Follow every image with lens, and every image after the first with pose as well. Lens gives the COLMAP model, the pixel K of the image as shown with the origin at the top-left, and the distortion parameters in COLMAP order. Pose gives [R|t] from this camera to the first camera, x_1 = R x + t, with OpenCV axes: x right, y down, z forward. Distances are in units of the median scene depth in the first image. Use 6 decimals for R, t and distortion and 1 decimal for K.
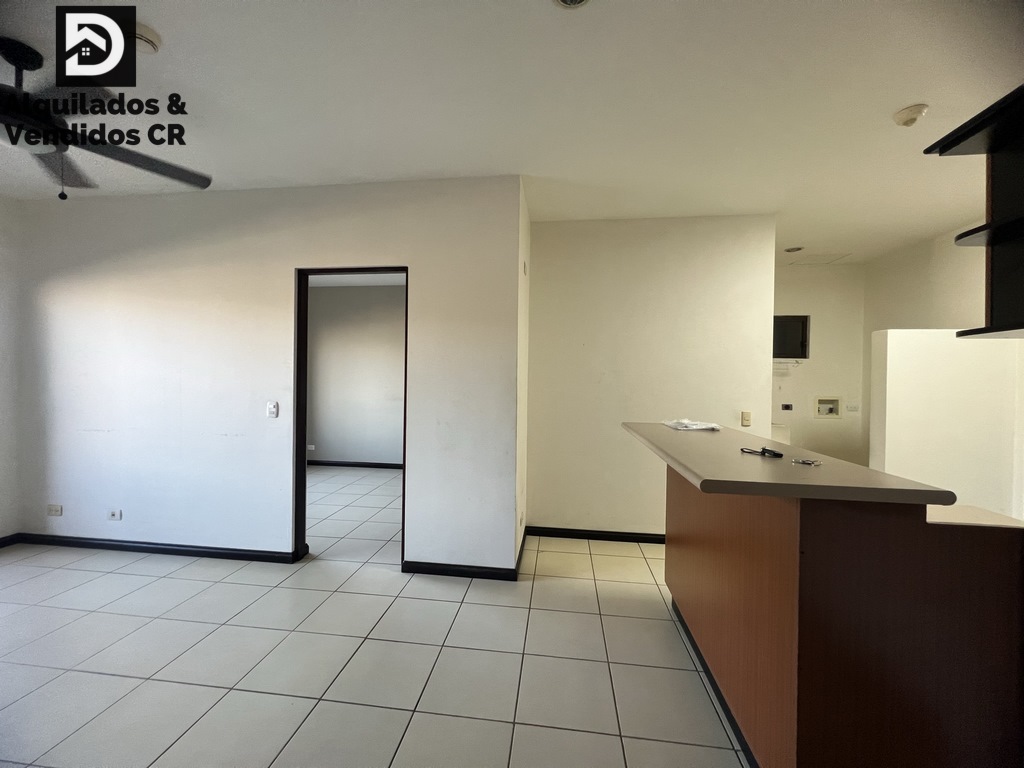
lens RADIAL K [[404.0, 0, 512.8], [0, 404.0, 379.4], [0, 0, 1]] dist [-0.000570, 0.000084]
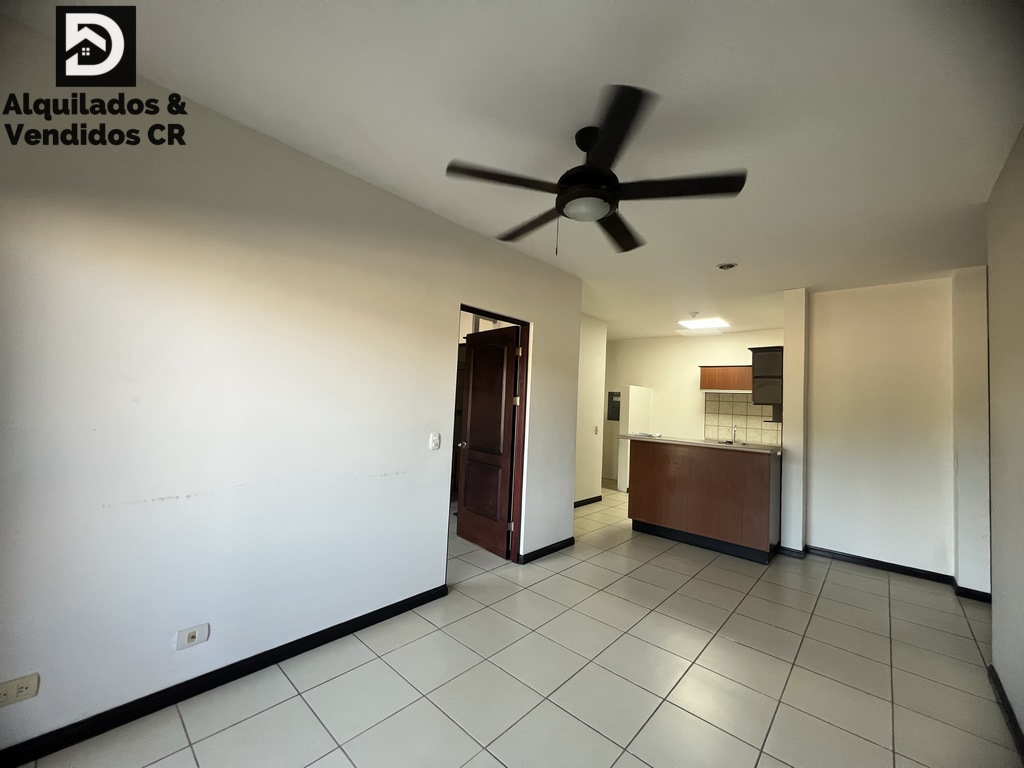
lens RADIAL K [[411.0, 0, 511.1], [0, 411.0, 382.6], [0, 0, 1]] dist [-0.000407, -0.000277]
pose [[0.581798, 0.049610, 0.811819, -1.299688], [-0.023726, 0.998748, -0.044030, -0.027031], [-0.812987, 0.006355, 0.582247, 0.273272]]
